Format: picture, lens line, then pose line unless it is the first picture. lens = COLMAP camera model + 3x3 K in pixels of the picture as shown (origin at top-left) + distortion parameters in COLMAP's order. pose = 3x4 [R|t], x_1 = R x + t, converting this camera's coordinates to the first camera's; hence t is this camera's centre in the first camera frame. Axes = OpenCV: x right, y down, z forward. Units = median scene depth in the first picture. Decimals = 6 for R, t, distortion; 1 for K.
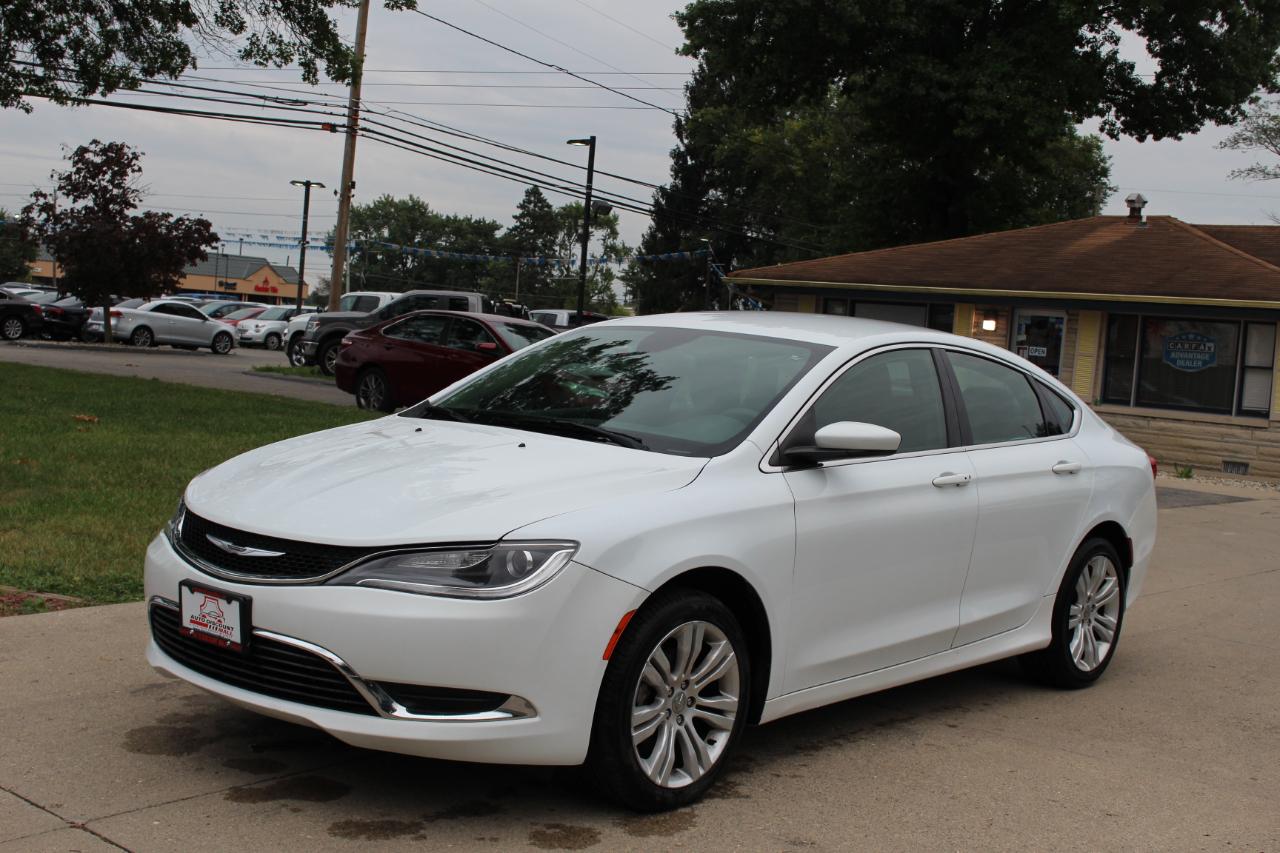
lens RADIAL K [[1560.0, 0, 616.2], [0, 1560.0, 433.8], [0, 0, 1]] dist [-0.029709, 0.000000]
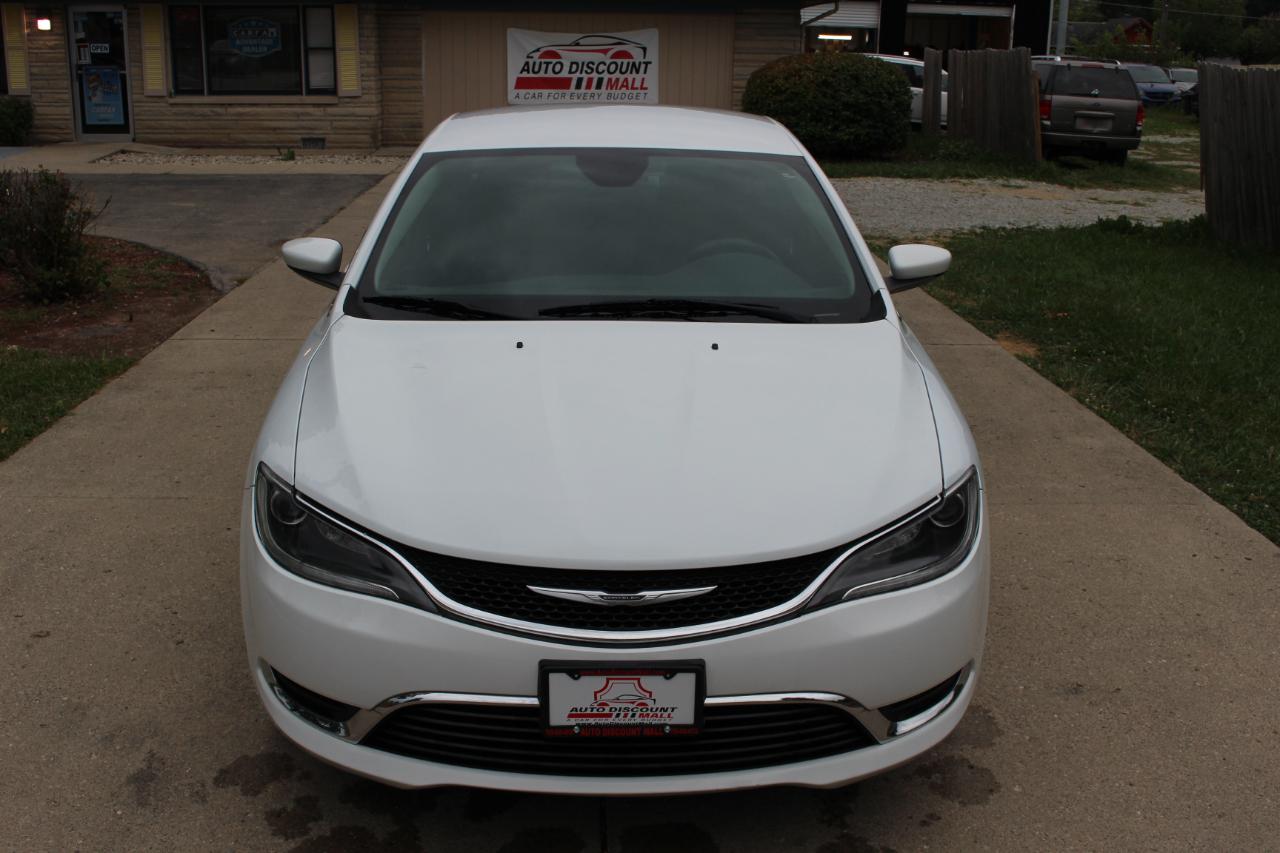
lens RADIAL K [[1403.2, 0, 641.8], [0, 1403.2, 431.9], [0, 0, 1]] dist [-0.074848, 0.000000]
pose [[0.724981, -0.248989, 0.642190, -0.114262], [0.087237, 0.958058, 0.272974, -0.030624], [-0.683222, -0.141878, 0.716295, 0.103216]]
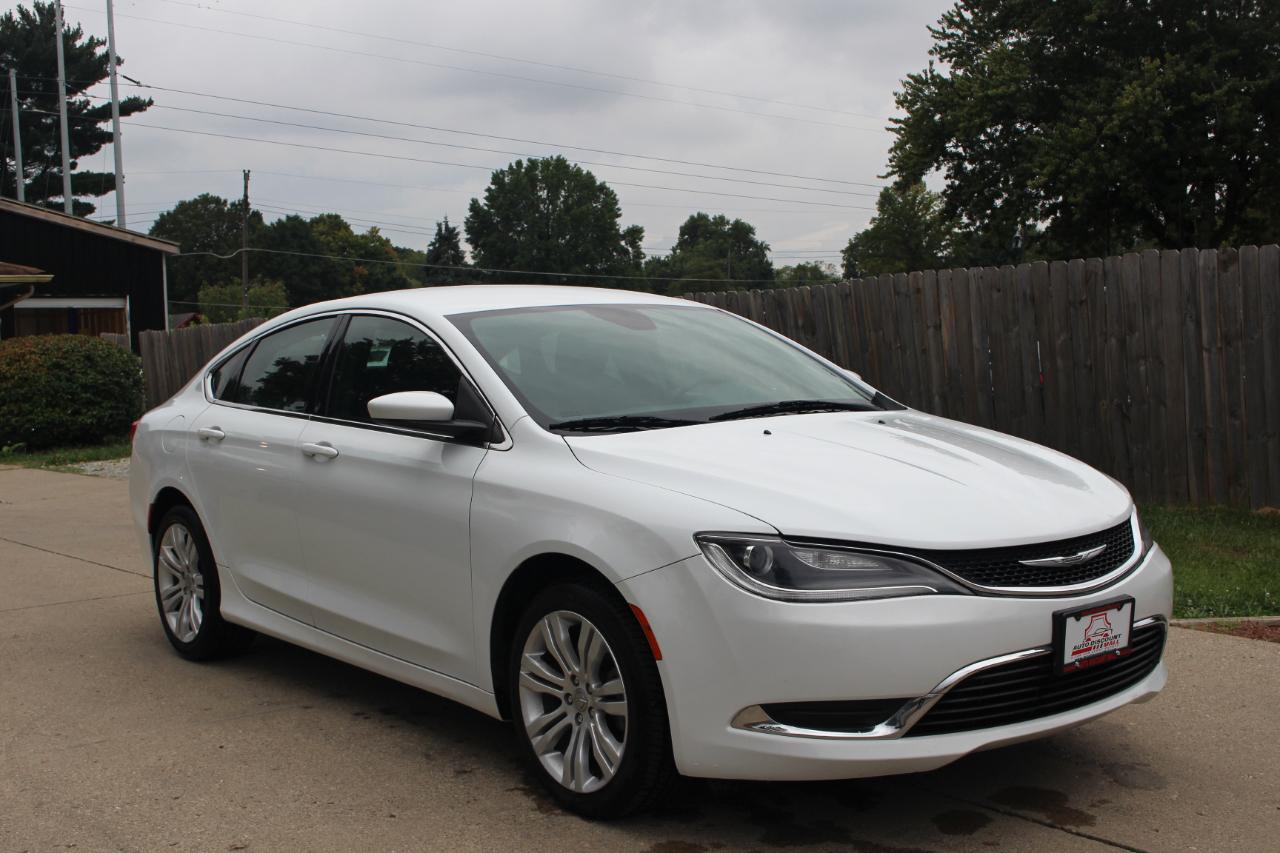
lens RADIAL K [[1506.8, 0, 641.1], [0, 1506.8, 419.8], [0, 0, 1]] dist [-0.068412, 0.000000]
pose [[0.162973, -0.135672, 0.977258, -0.207848], [0.110746, 0.986756, 0.118522, -0.025356], [-0.980395, 0.088911, 0.175840, 0.200531]]
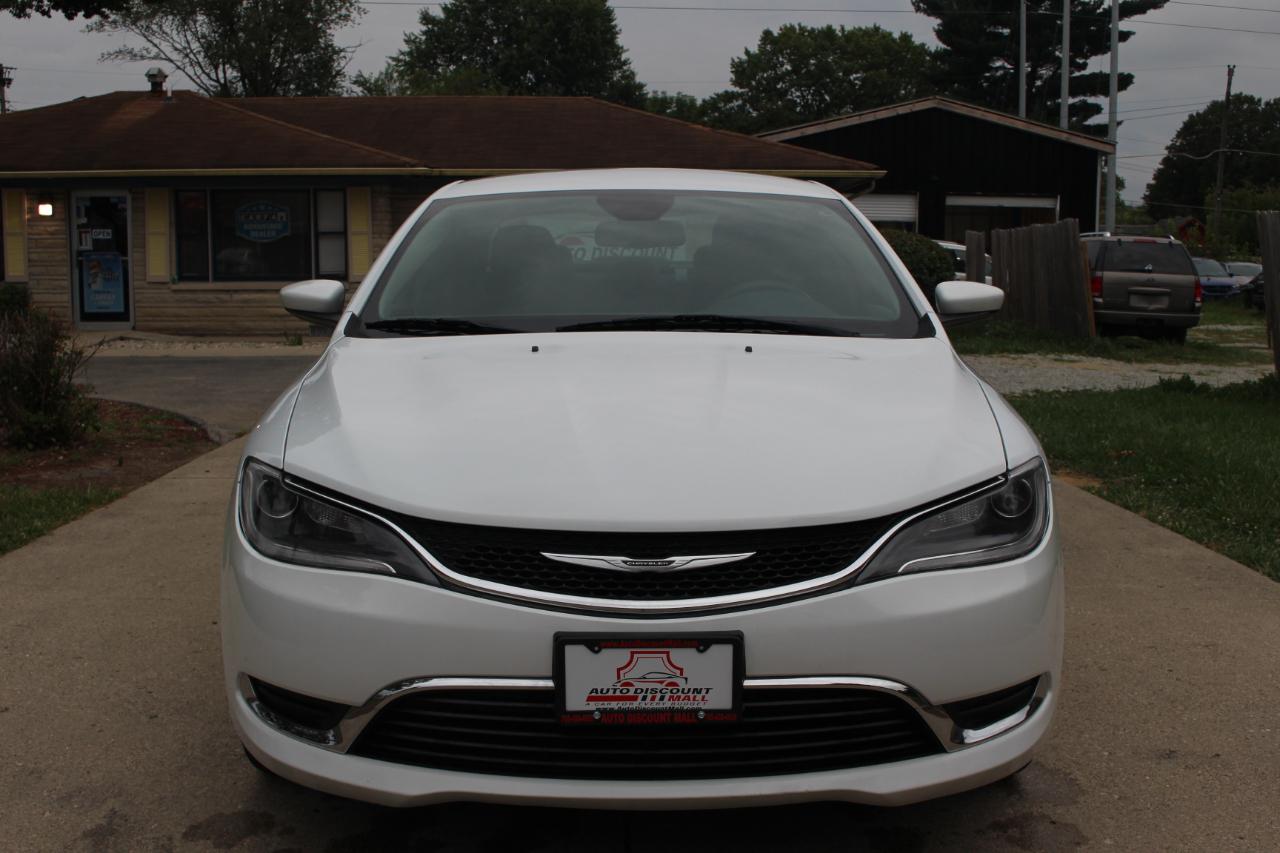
lens RADIAL K [[1506.8, 0, 638.6], [0, 1506.8, 431.3], [0, 0, 1]] dist [-0.068412, 0.000000]
pose [[0.737342, -0.152398, 0.658105, -0.115784], [0.099352, 0.988091, 0.117498, -0.008707], [-0.668174, -0.021252, 0.743702, 0.104335]]
